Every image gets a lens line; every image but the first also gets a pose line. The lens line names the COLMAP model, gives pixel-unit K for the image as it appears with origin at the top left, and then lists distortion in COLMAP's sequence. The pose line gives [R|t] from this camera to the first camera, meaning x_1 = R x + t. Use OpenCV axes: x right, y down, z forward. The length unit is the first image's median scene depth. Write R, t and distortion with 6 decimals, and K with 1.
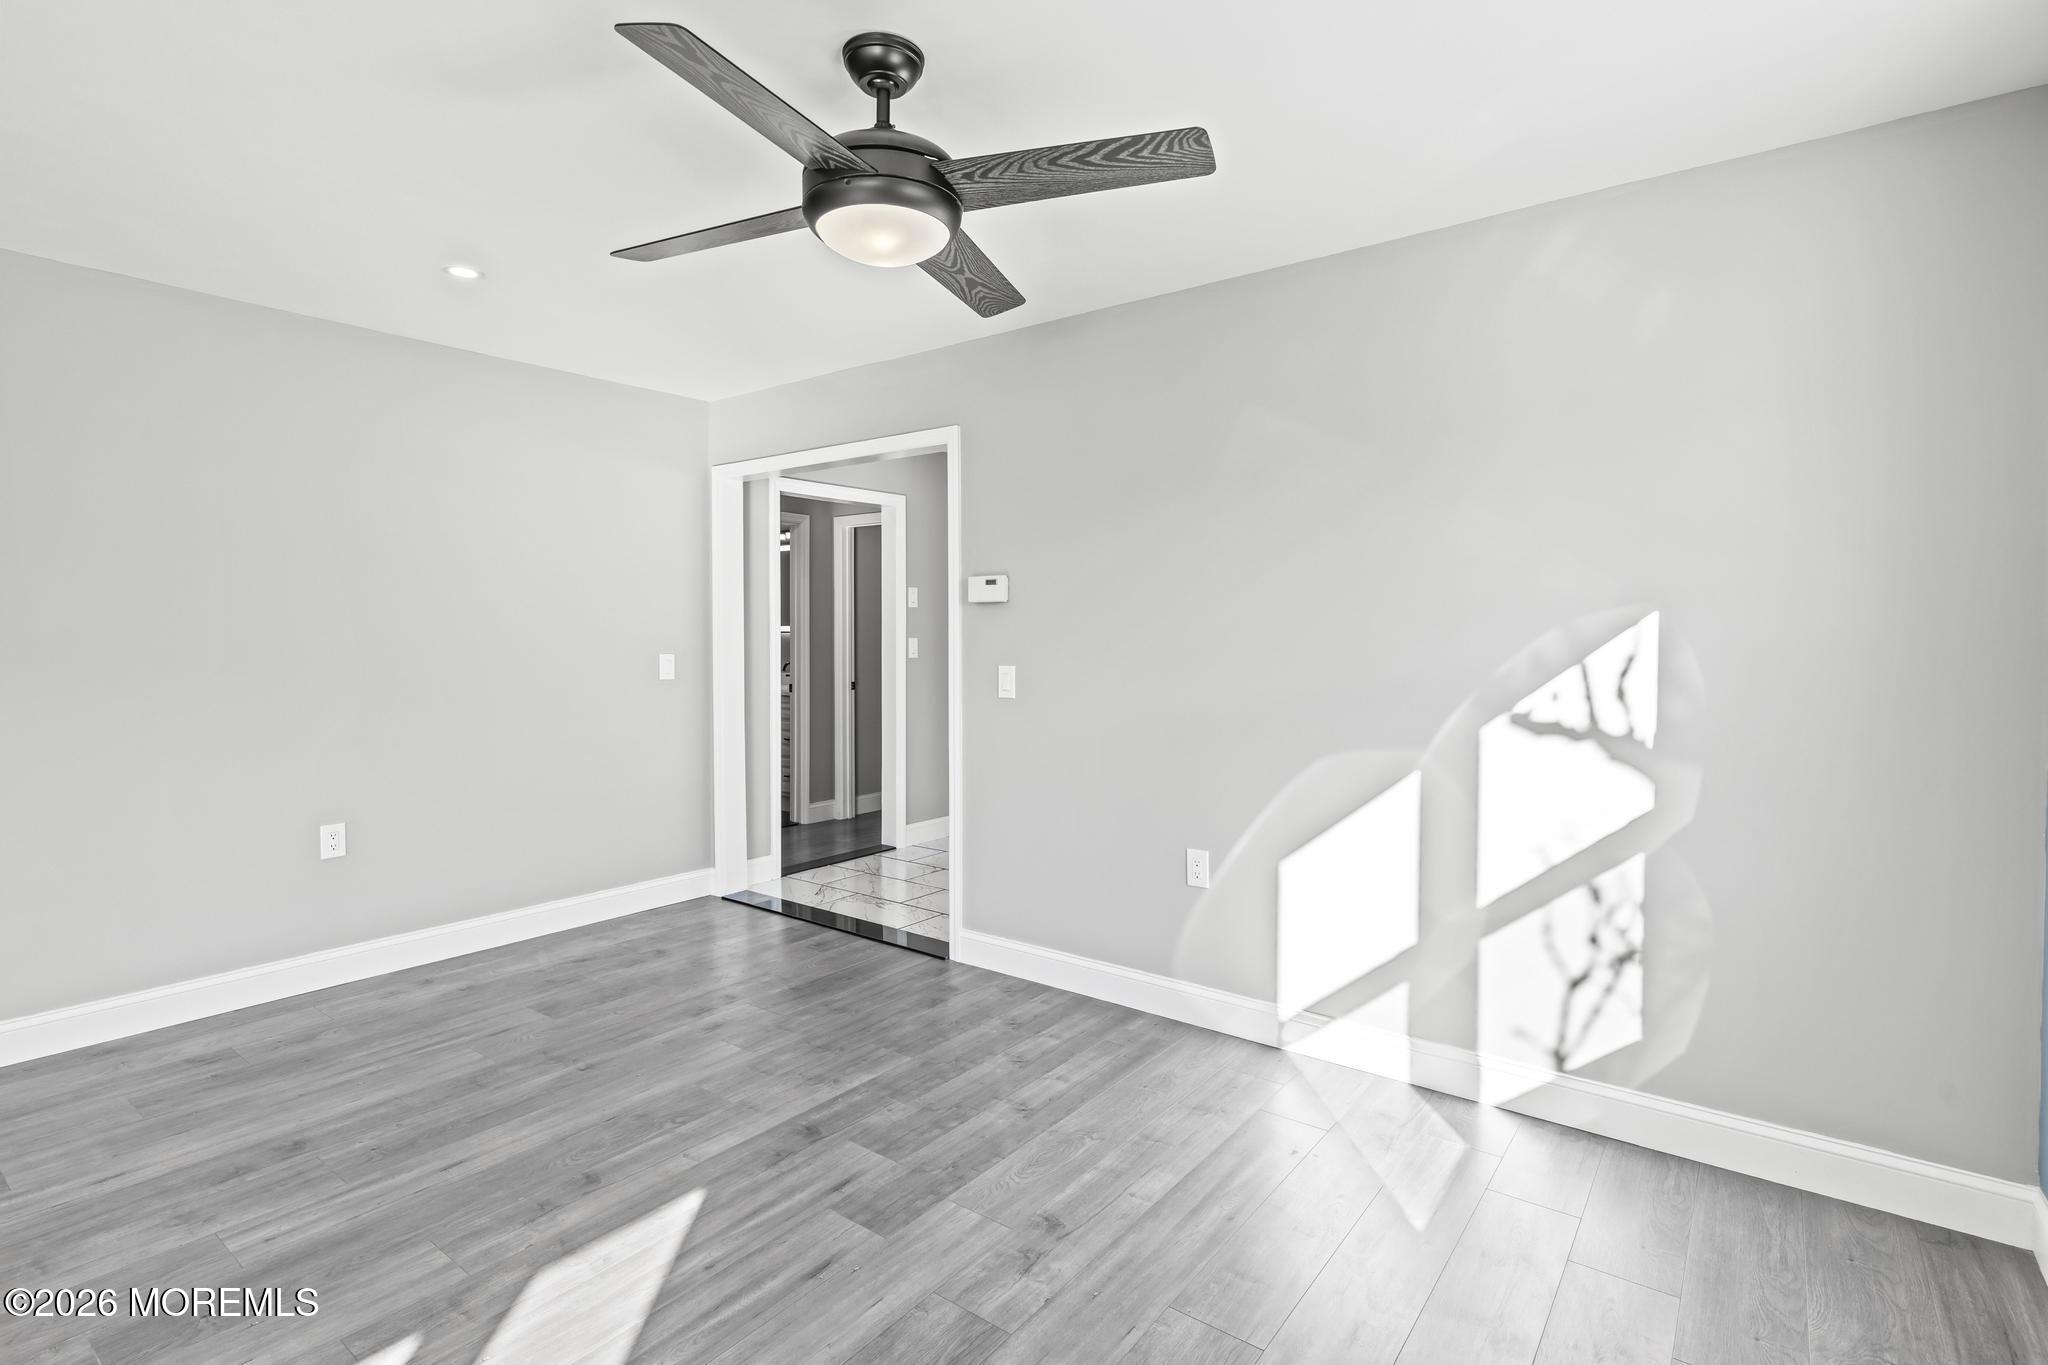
lens RADIAL K [[980.8, 0, 1032.5], [0, 980.8, 661.3], [0, 0, 1]] dist [0.002618, -0.000887]
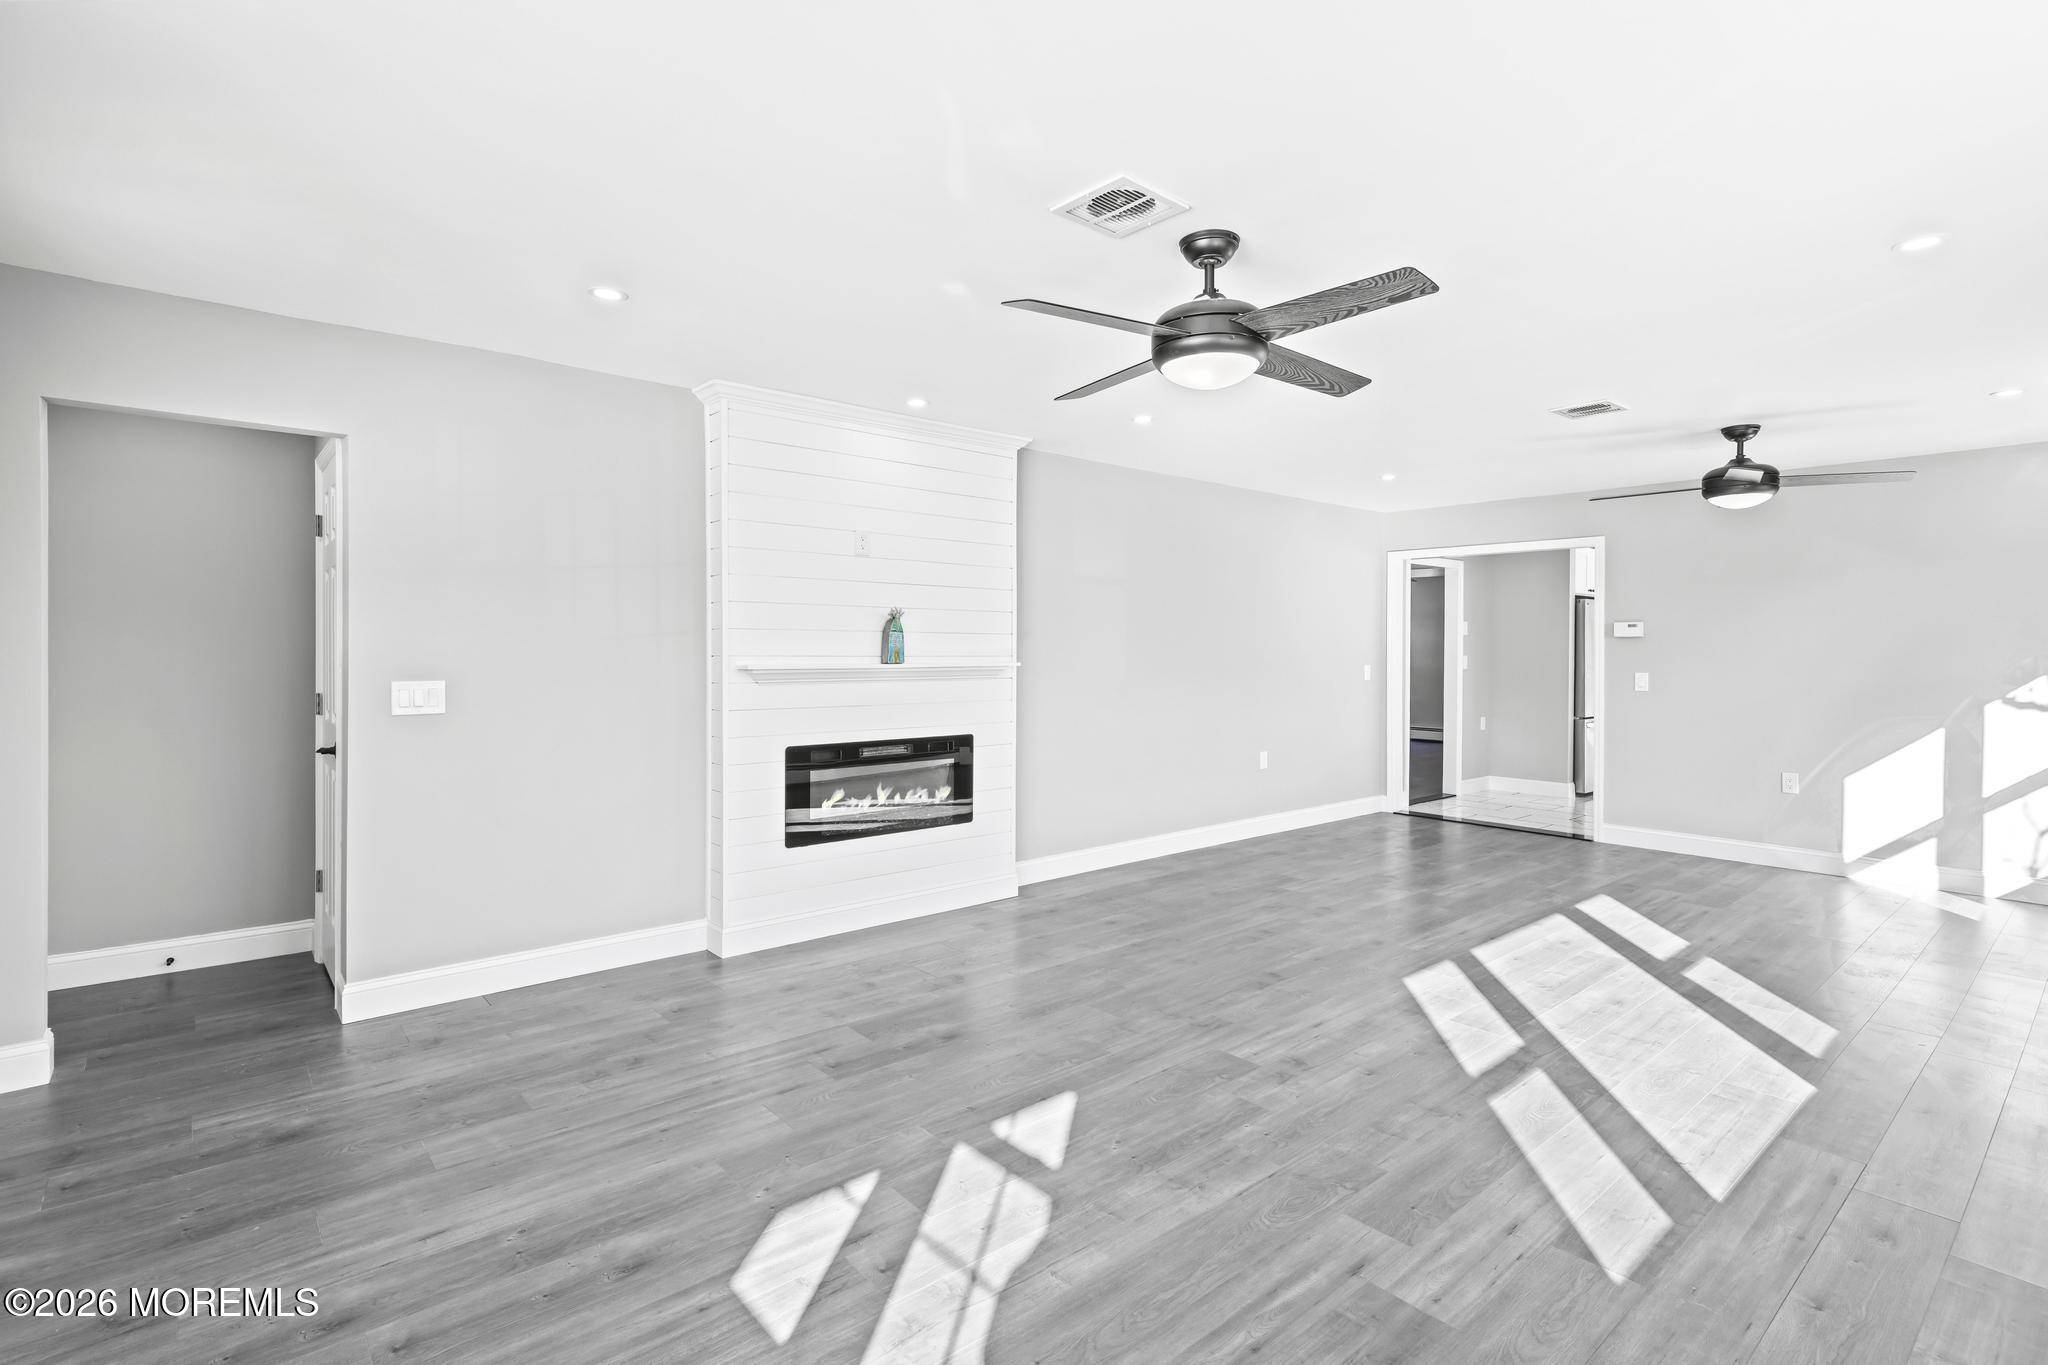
lens RADIAL K [[980.8, 0, 1037.0], [0, 980.8, 652.7], [0, 0, 1]] dist [0.002618, -0.000887]
pose [[0.979604, 0.006220, -0.200840, -1.003904], [-0.010666, 0.999721, -0.021064, 0.022694], [0.200653, 0.022777, 0.979398, -1.311845]]
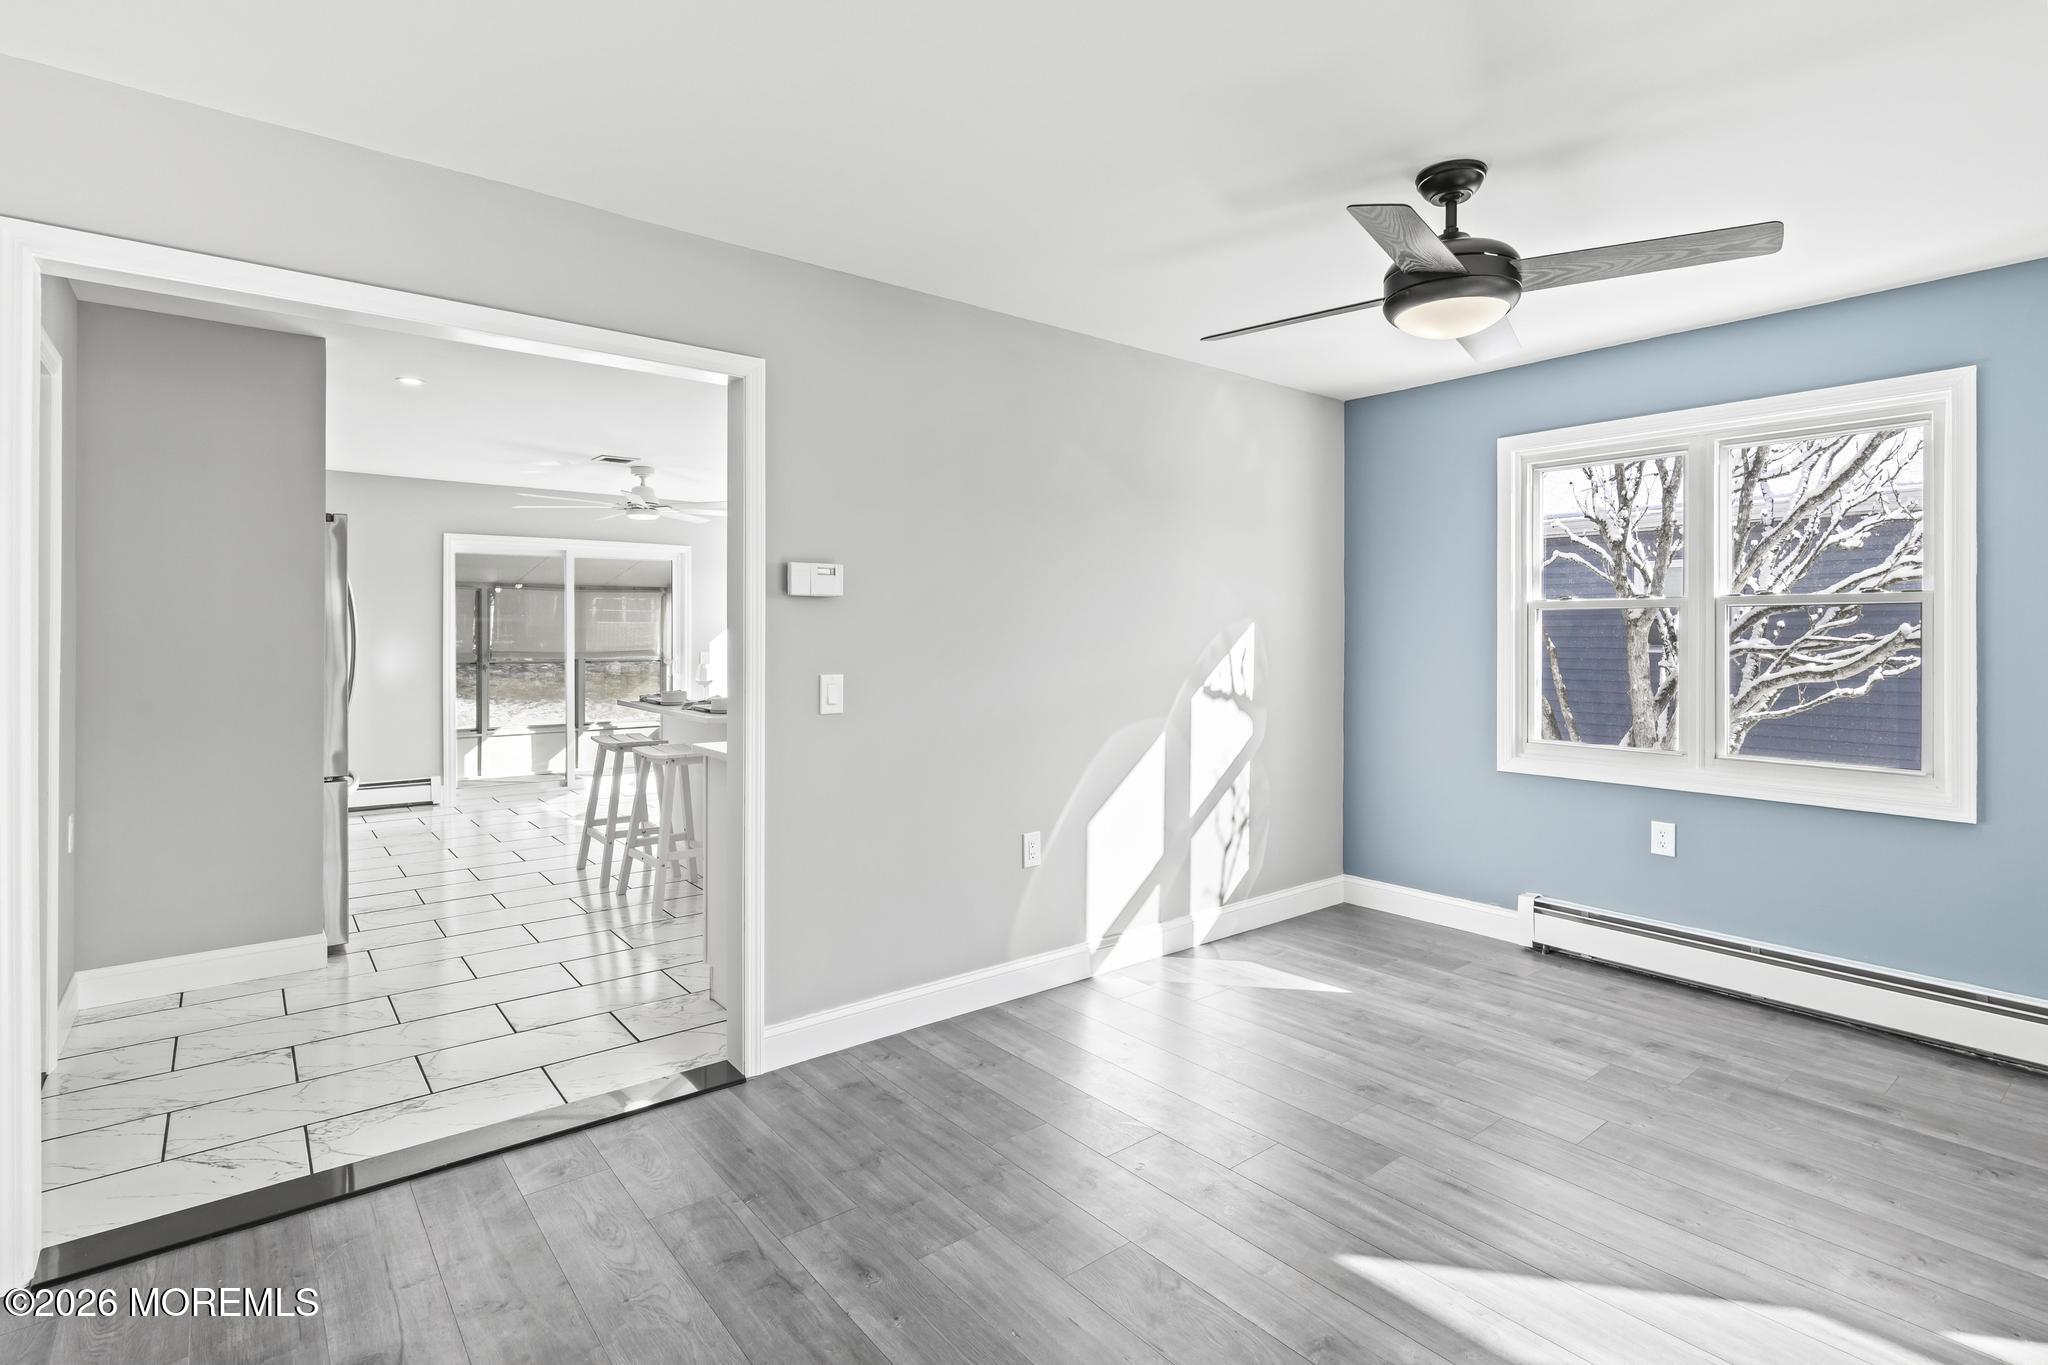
lens RADIAL K [[980.8, 0, 1019.4], [0, 980.8, 641.1], [0, 0, 1]] dist [0.002618, -0.000887]
pose [[0.240325, -0.004693, 0.970681, -1.057245], [0.025358, 0.999677, -0.001445, -0.024108], [-0.970361, 0.024961, 0.240367, 0.873991]]
